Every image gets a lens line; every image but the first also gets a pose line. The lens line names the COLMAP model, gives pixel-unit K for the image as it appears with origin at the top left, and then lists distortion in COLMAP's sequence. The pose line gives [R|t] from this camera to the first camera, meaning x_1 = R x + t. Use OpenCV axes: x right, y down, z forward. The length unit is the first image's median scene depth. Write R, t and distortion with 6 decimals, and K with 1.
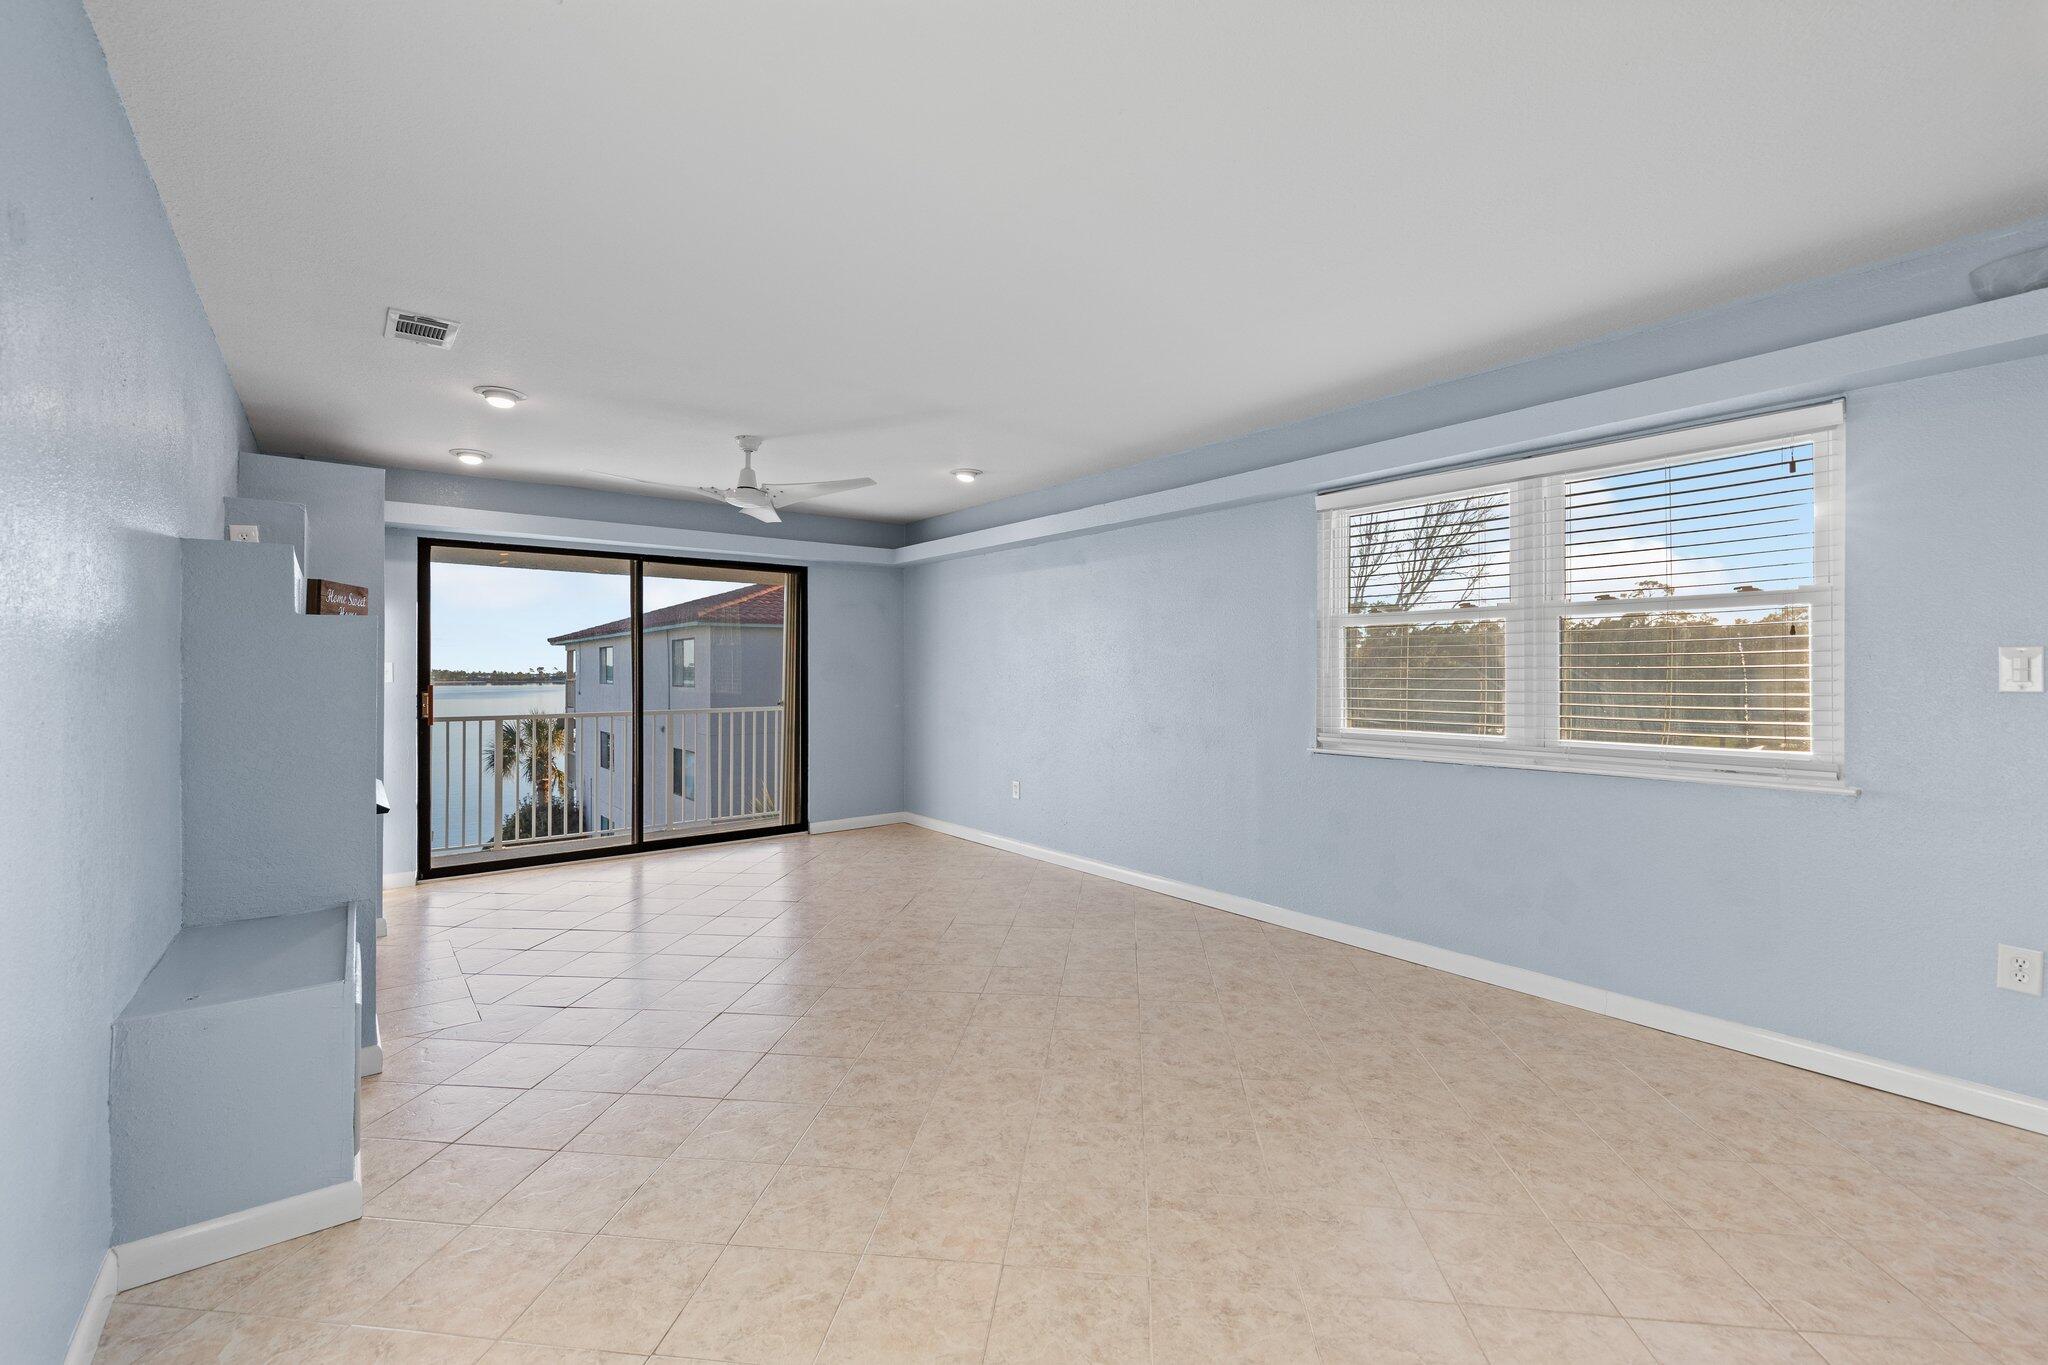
lens RADIAL K [[865.8, 0, 1026.9], [0, 865.8, 665.2], [0, 0, 1]] dist [0.001133, 0.000194]
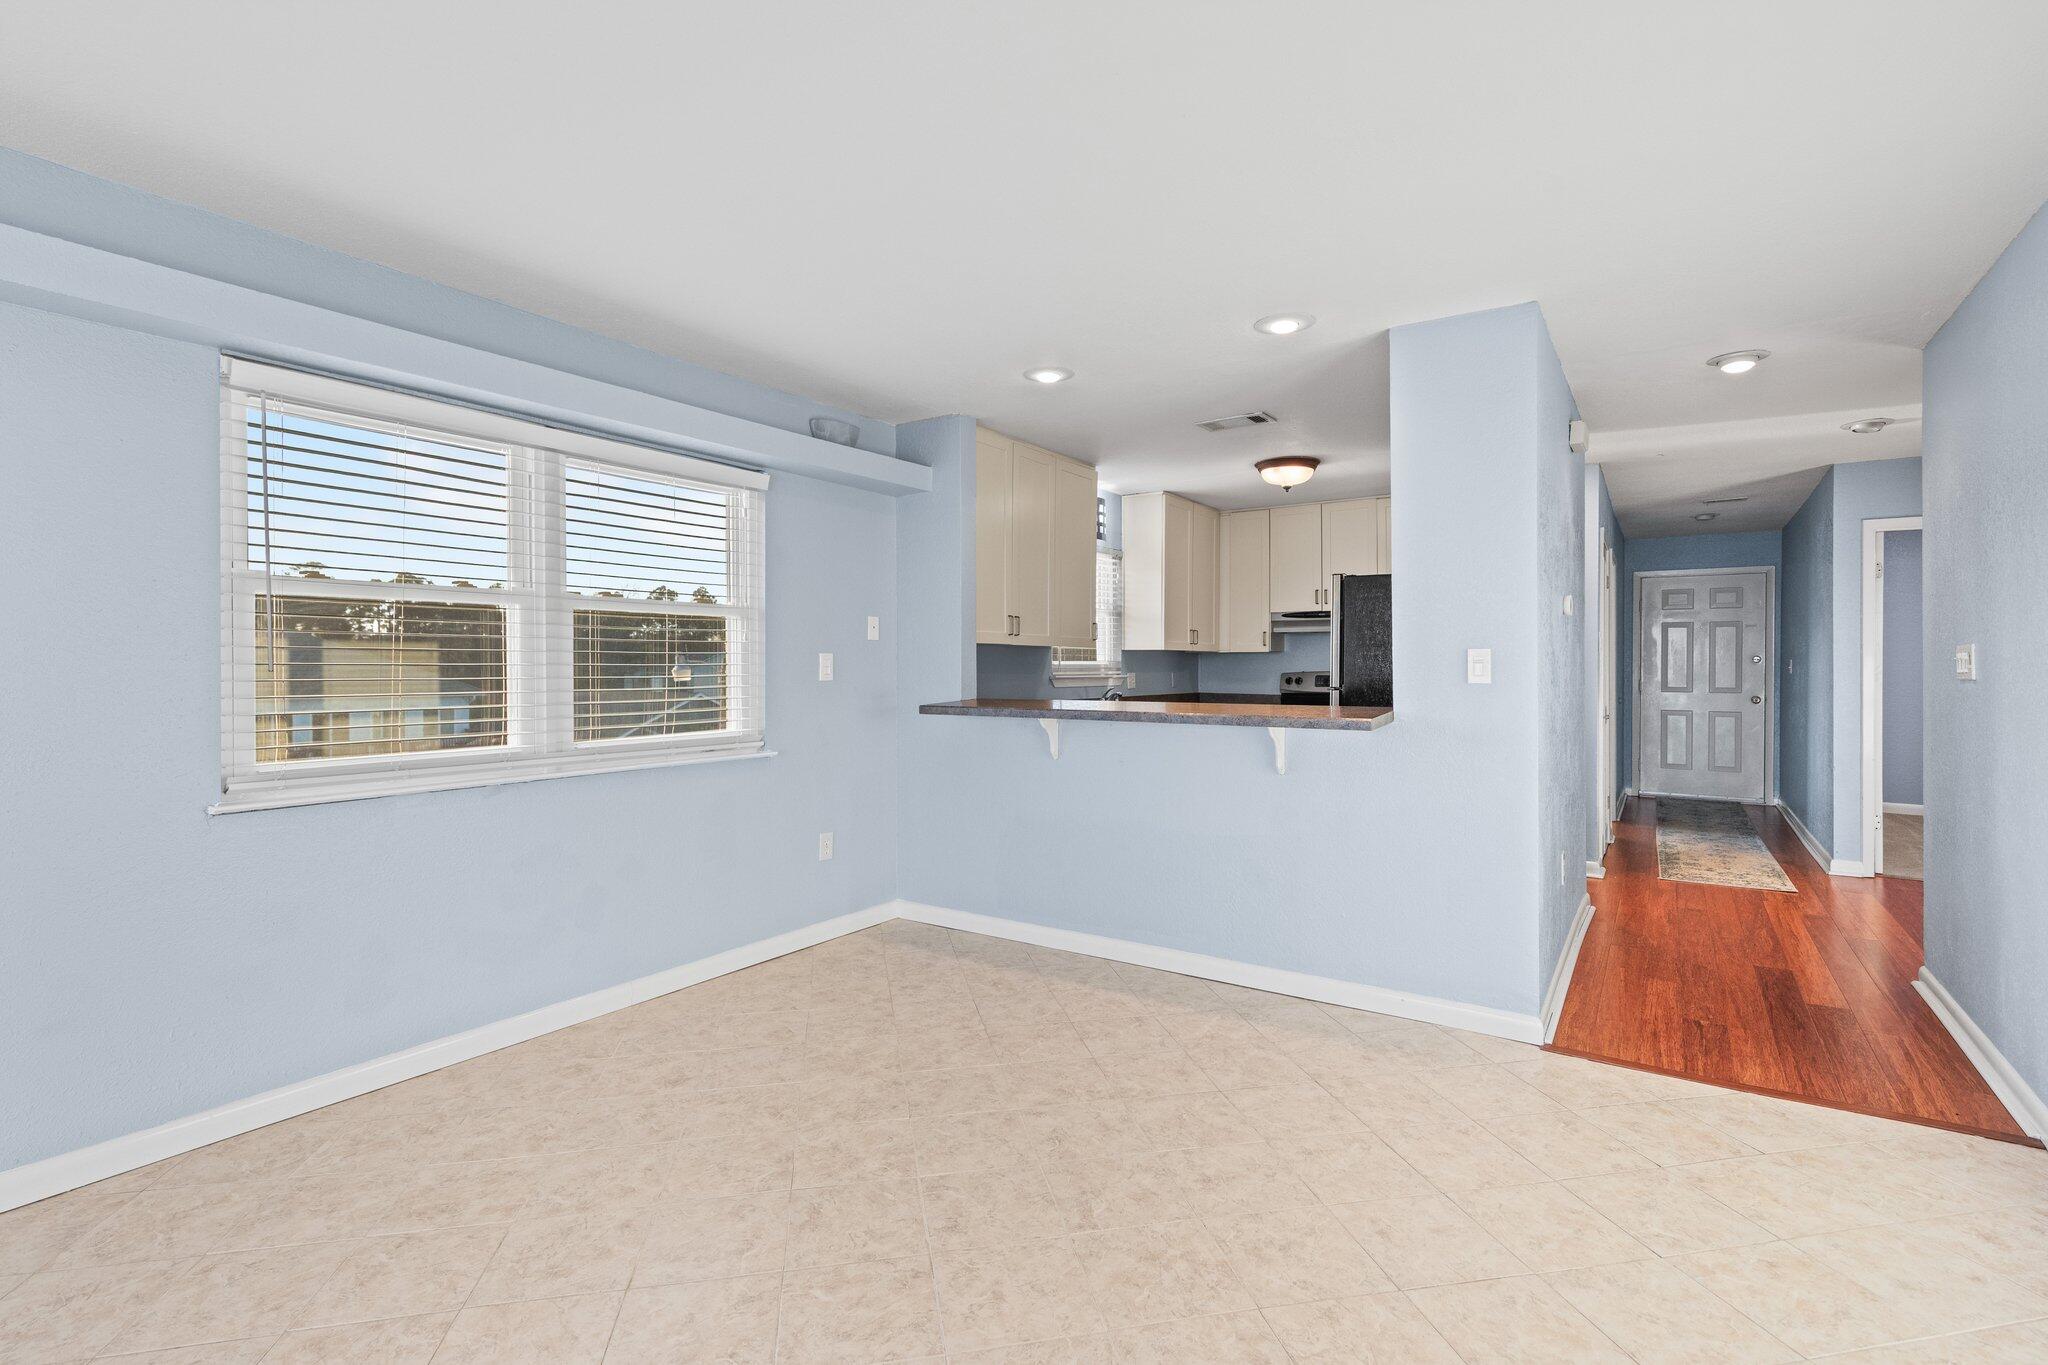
lens RADIAL K [[939.9, 0, 1023.9], [0, 939.9, 672.3], [0, 0, 1]] dist [0.005030, -0.000131]
pose [[-0.301965, -0.002336, 0.953316, -0.380732], [-0.003491, 0.999993, 0.001345, 0.006625], [-0.953312, -0.002922, -0.301971, 0.649066]]
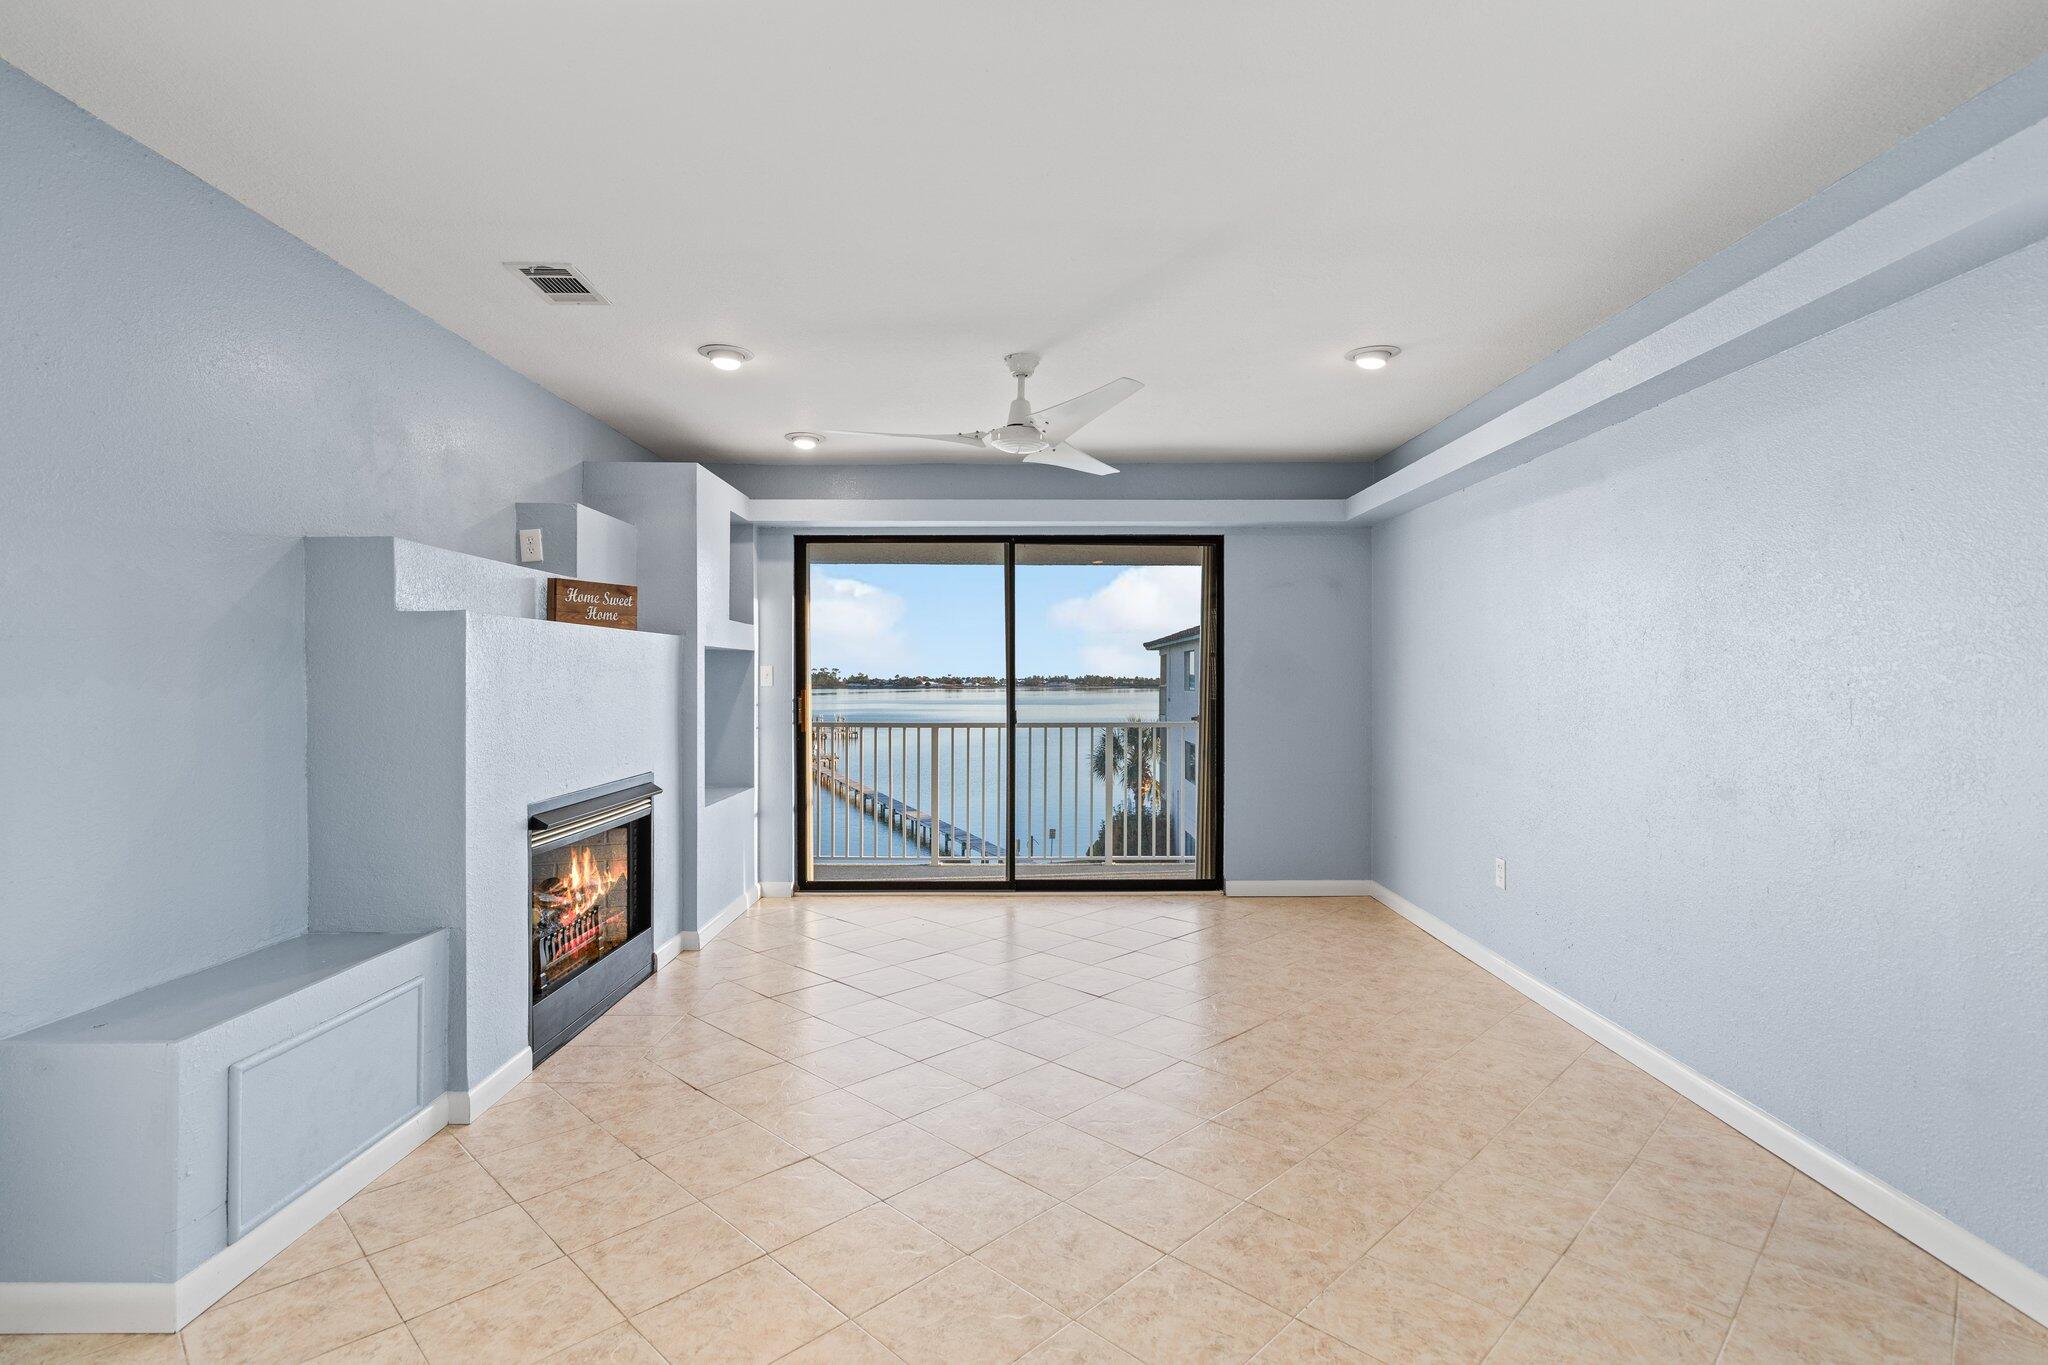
lens RADIAL K [[987.2, 0, 1024.0], [0, 987.2, 682.5], [0, 0, 1]] dist [0.001801, 0.000491]
pose [[0.787204, 0.005682, -0.616666, 0.204780], [0.001619, 0.999935, 0.011280, 0.003958], [0.616690, -0.009878, 0.787144, 0.348609]]
